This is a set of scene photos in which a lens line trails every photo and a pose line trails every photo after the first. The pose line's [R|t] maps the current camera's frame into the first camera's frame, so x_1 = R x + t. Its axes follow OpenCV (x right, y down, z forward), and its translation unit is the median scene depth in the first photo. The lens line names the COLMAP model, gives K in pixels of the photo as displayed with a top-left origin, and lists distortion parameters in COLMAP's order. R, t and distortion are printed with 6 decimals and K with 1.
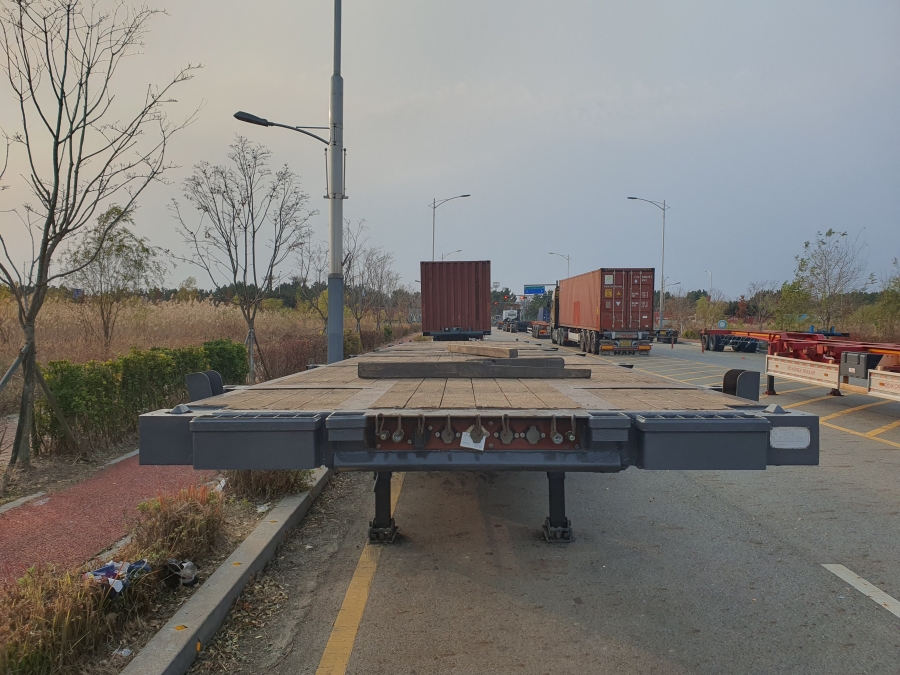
lens RADIAL K [[684.9, 0, 450.0], [0, 684.9, 337.5], [0, 0, 1]] dist [0.018178, 0.000946]
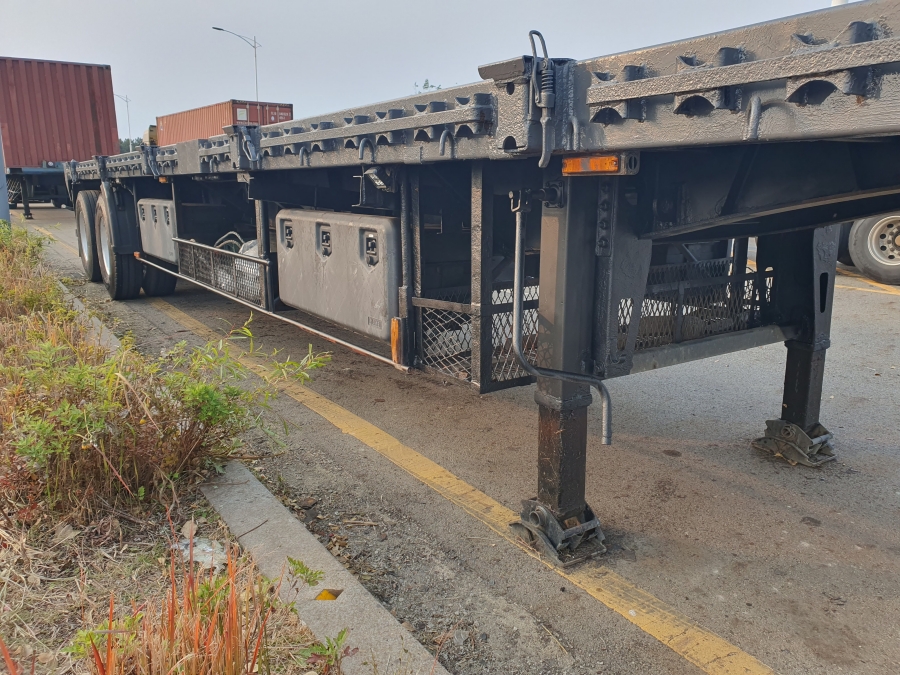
lens RADIAL K [[698.3, 0, 472.1], [0, 698.3, 340.8], [0, 0, 1]] dist [0.009865, 0.002425]
pose [[0.816317, -0.116885, 0.565654, -0.079627], [-0.000178, 0.979260, 0.202609, 0.019205], [-0.577604, -0.165494, 0.799366, 0.155882]]
